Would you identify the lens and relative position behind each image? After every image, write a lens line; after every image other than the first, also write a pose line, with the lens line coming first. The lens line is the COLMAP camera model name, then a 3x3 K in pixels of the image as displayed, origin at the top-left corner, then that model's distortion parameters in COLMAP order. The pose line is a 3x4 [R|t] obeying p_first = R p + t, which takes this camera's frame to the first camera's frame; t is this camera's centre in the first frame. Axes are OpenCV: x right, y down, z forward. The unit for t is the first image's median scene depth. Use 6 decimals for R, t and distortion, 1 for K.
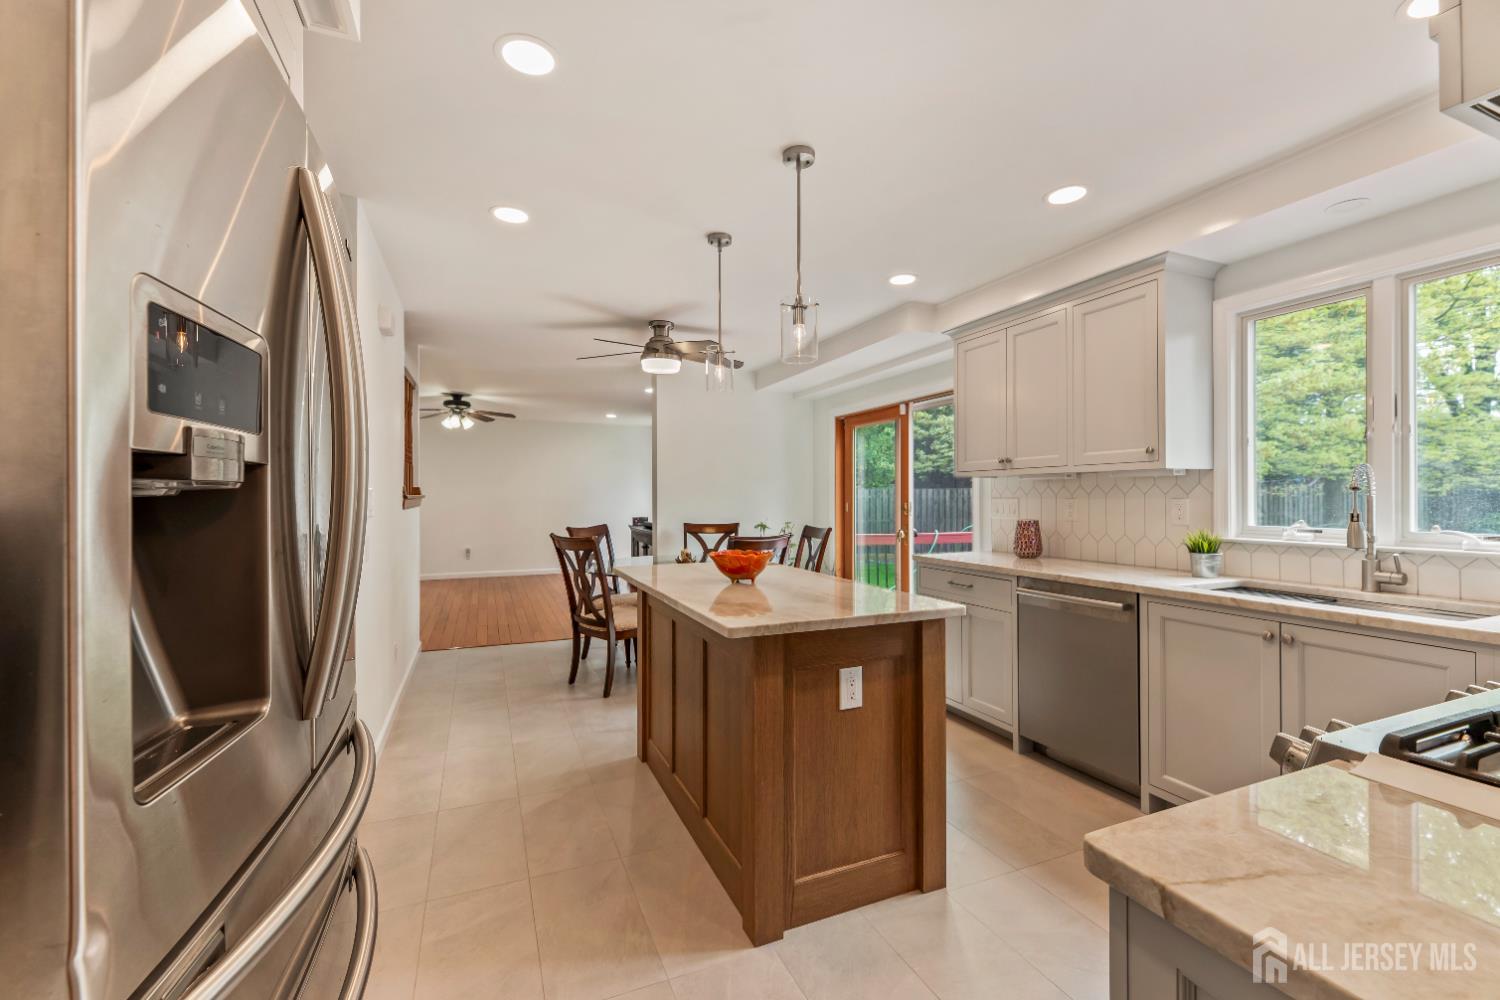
lens RADIAL K [[632.2, 0, 740.6], [0, 632.2, 494.3], [0, 0, 1]] dist [0.003137, -0.000483]
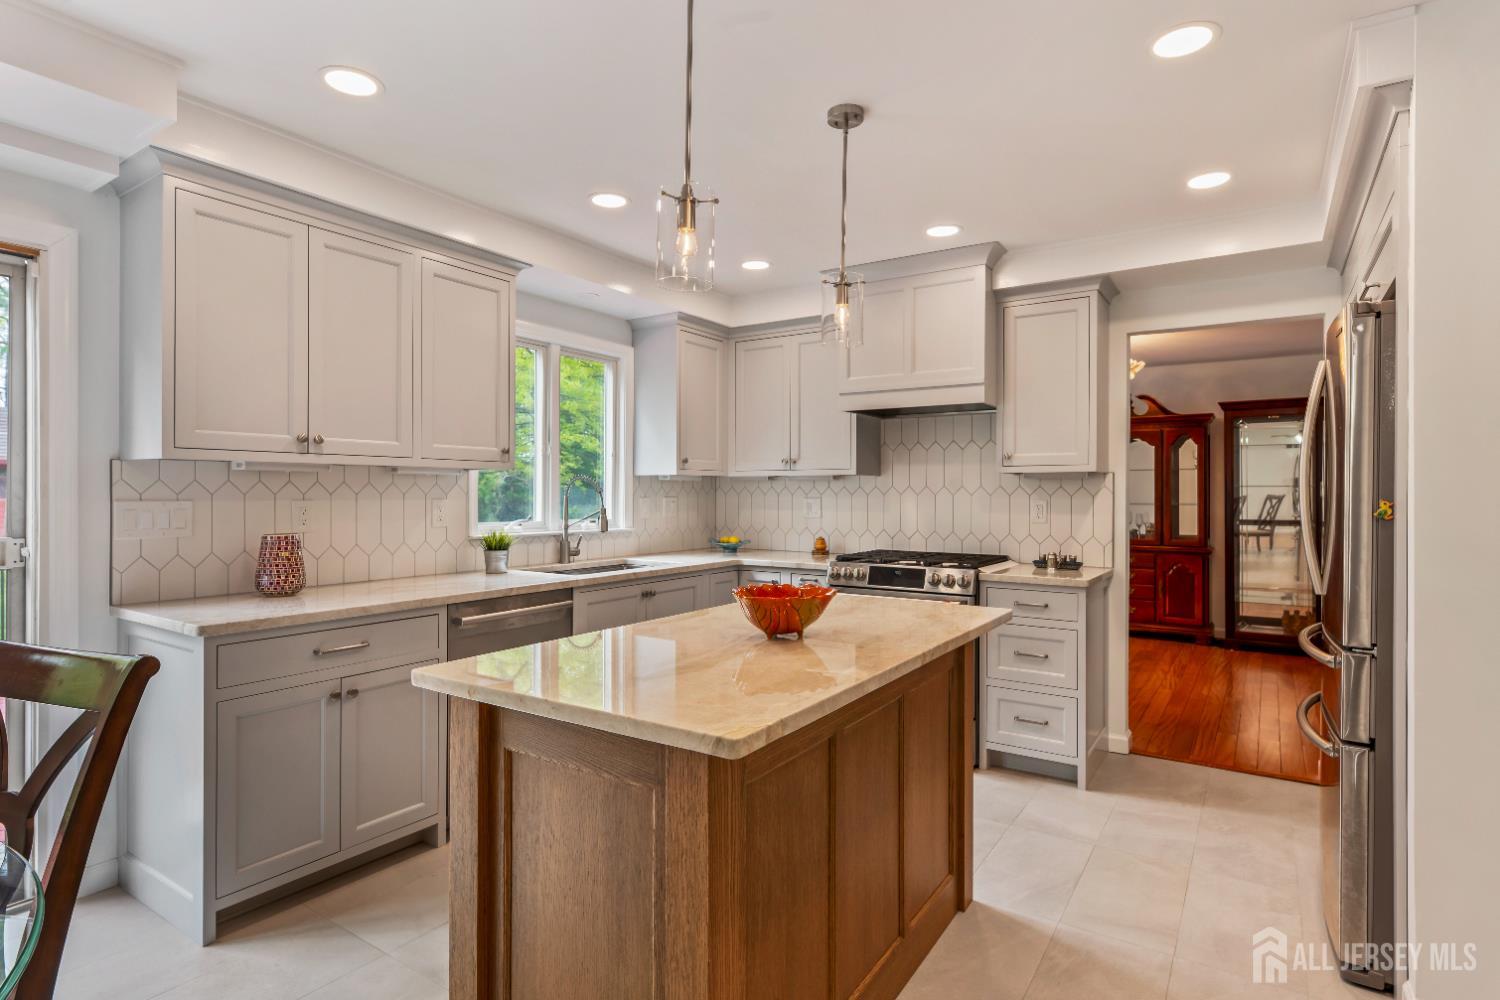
lens RADIAL K [[784.2, 0, 755.1], [0, 784.2, 496.4], [0, 0, 1]] dist [0.002900, -0.001235]
pose [[-0.570069, -0.000910, 0.821596, -0.520755], [-0.004606, 0.999987, -0.002089, 0.002407], [-0.821584, -0.004975, -0.570066, 1.221797]]
